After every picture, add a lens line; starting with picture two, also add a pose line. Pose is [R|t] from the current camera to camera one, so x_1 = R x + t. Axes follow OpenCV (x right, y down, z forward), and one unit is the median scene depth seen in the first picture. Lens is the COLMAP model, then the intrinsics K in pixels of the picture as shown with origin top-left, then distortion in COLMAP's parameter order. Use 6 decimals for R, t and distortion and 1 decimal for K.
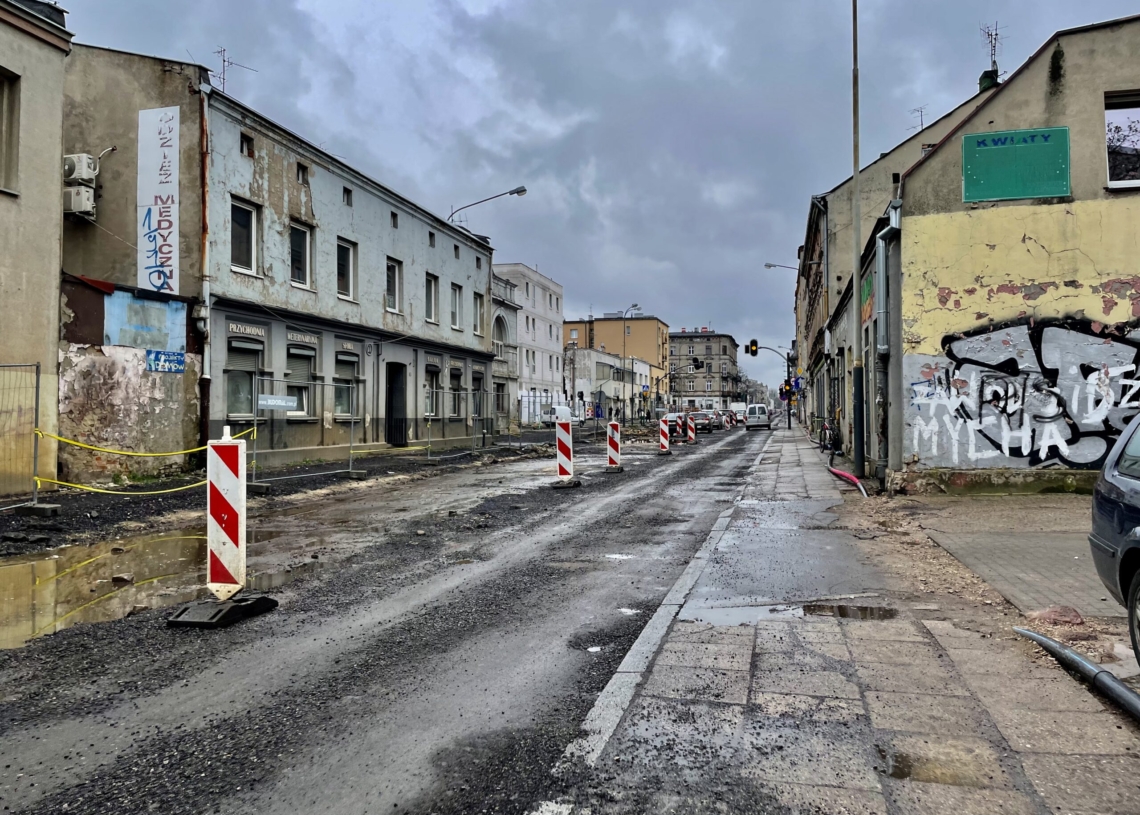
lens RADIAL K [[902.0, 0, 575.0], [0, 902.0, 410.1], [0, 0, 1]] dist [0.051948, -0.068787]
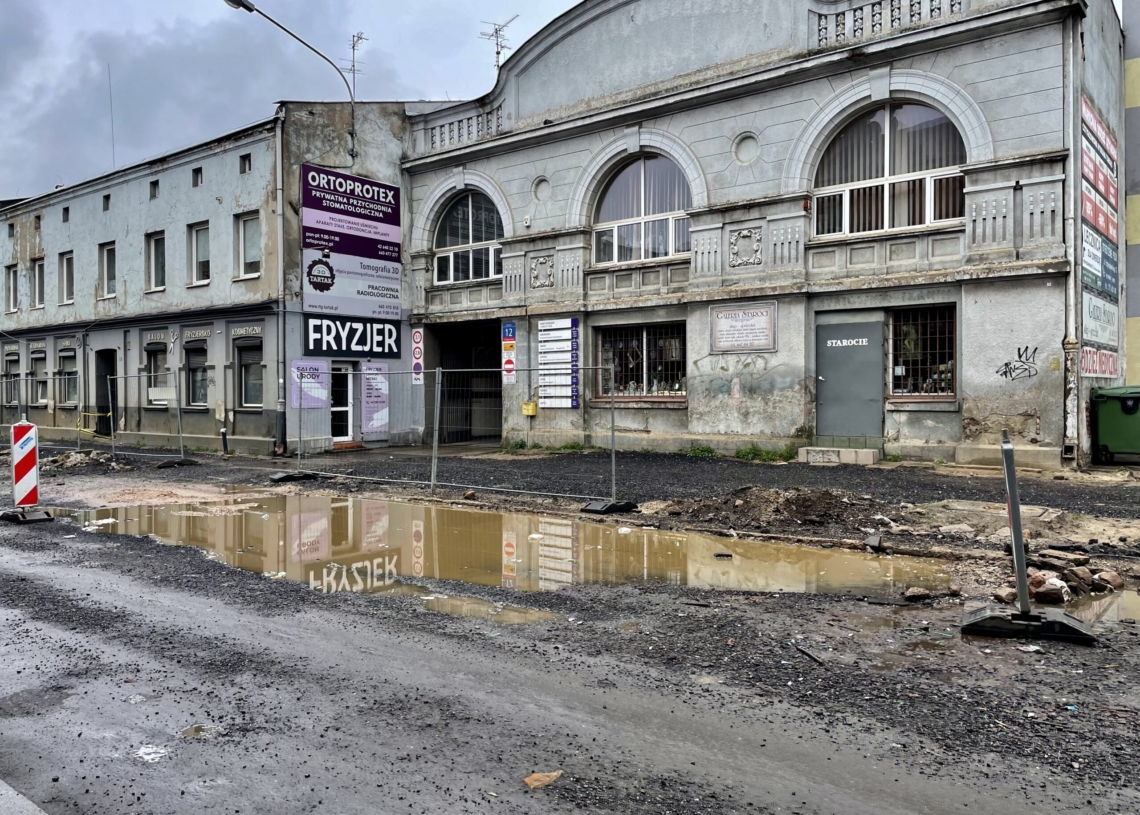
lens RADIAL K [[902.0, 0, 575.0], [0, 902.0, 410.1], [0, 0, 1]] dist [0.051948, -0.068787]
pose [[-0.427943, -0.008125, -0.903769, 0.450938], [-0.009595, 0.999944, -0.004447, 0.012012], [0.903755, 0.006769, -0.427997, 1.795216]]
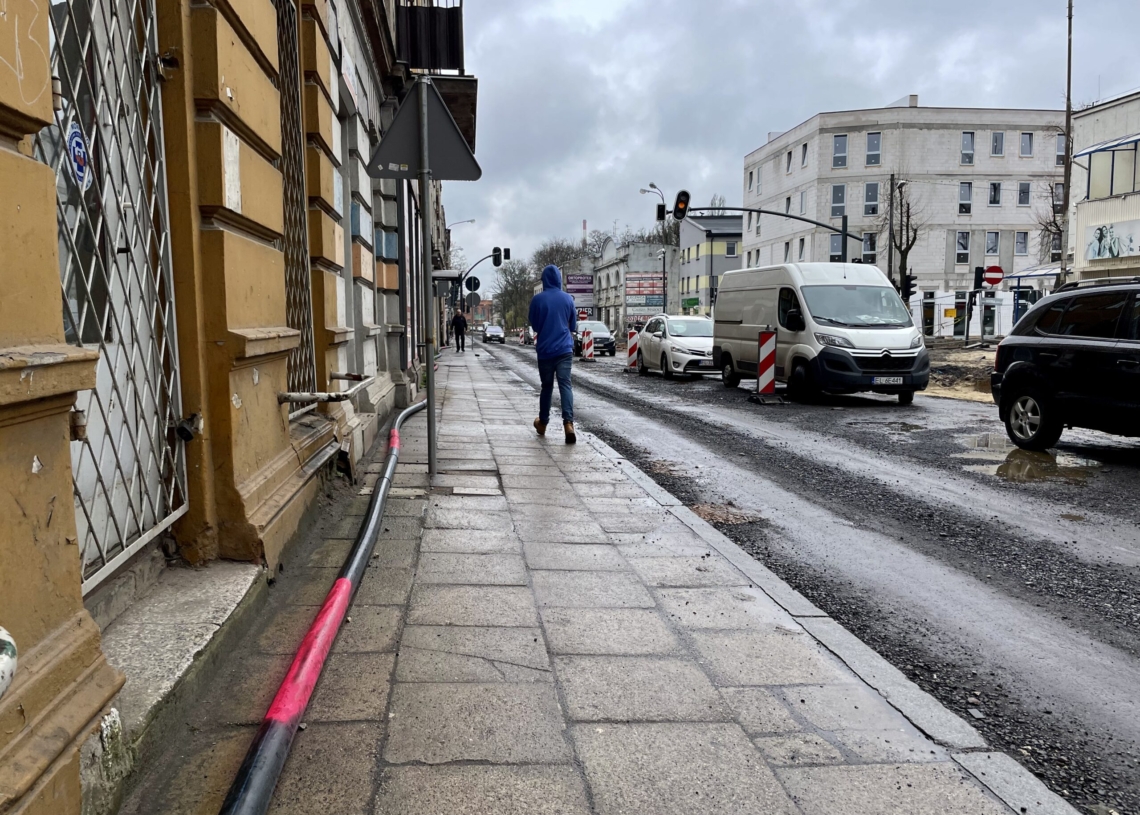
lens RADIAL K [[902.0, 0, 575.0], [0, 902.0, 410.1], [0, 0, 1]] dist [0.051948, -0.068787]
pose [[-0.935638, 0.035111, -0.351211, 1.388939], [-0.002132, 0.994460, 0.105099, -0.064026], [0.352955, 0.099083, -0.930379, 5.885123]]
